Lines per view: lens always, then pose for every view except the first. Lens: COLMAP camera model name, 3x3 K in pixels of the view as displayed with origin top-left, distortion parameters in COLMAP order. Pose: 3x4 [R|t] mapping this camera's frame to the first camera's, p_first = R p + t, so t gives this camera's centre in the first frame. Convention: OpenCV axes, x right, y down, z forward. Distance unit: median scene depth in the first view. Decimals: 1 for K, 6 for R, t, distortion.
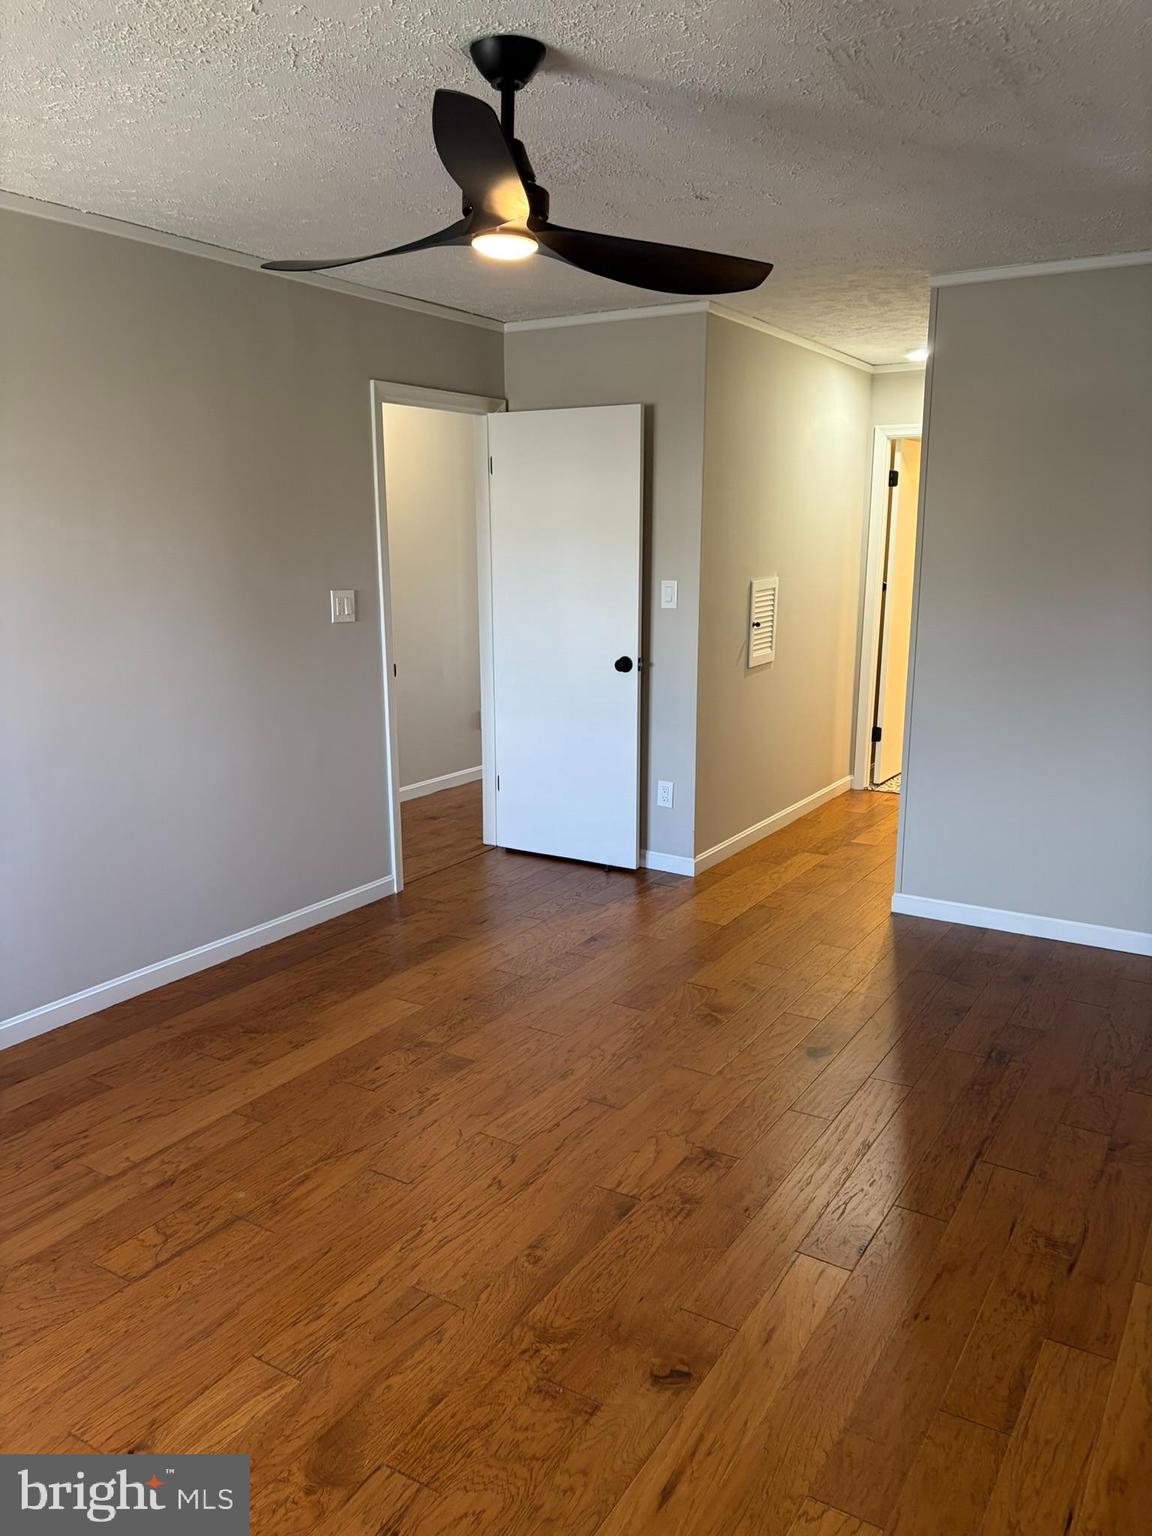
lens RADIAL K [[1153.5, 0, 578.5], [0, 1153.5, 767.4], [0, 0, 1]] dist [0.064012, -0.067369]
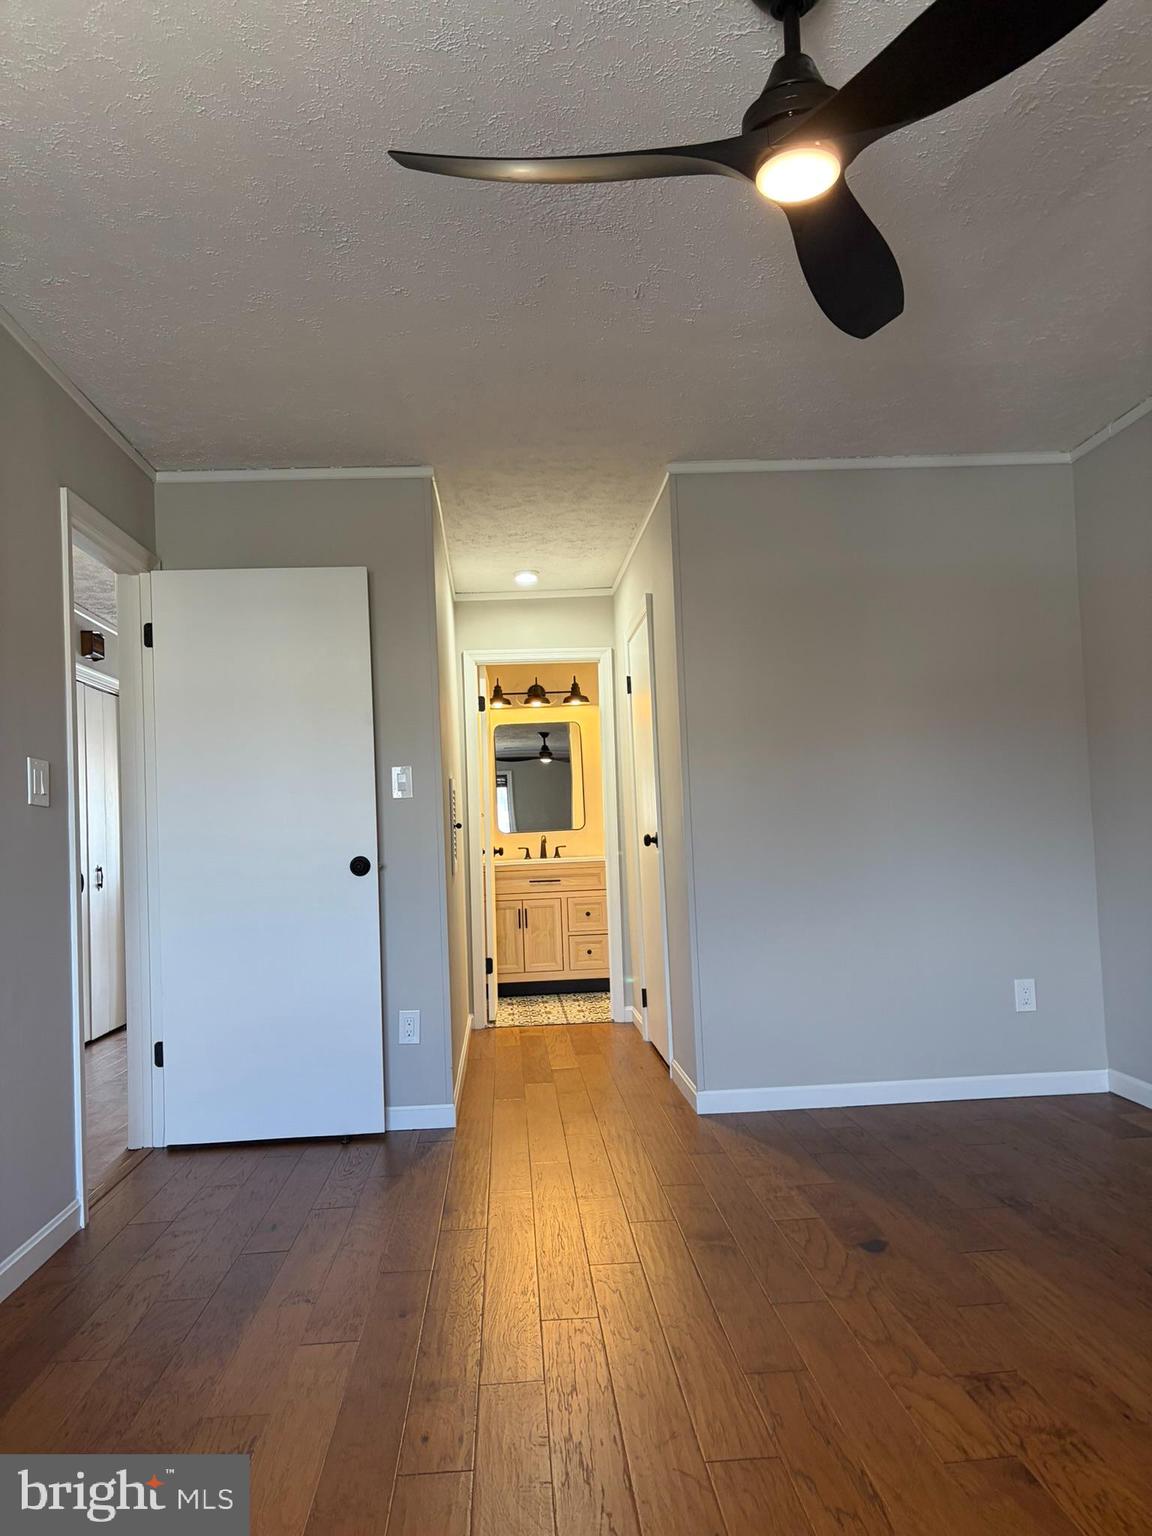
lens RADIAL K [[1153.5, 0, 572.3], [0, 1153.5, 766.2], [0, 0, 1]] dist [0.064012, -0.067369]
pose [[0.821477, -0.001786, 0.570239, -0.304560], [0.157358, 0.961878, -0.223674, 0.048775], [-0.548101, 0.273474, 0.790441, 0.259795]]
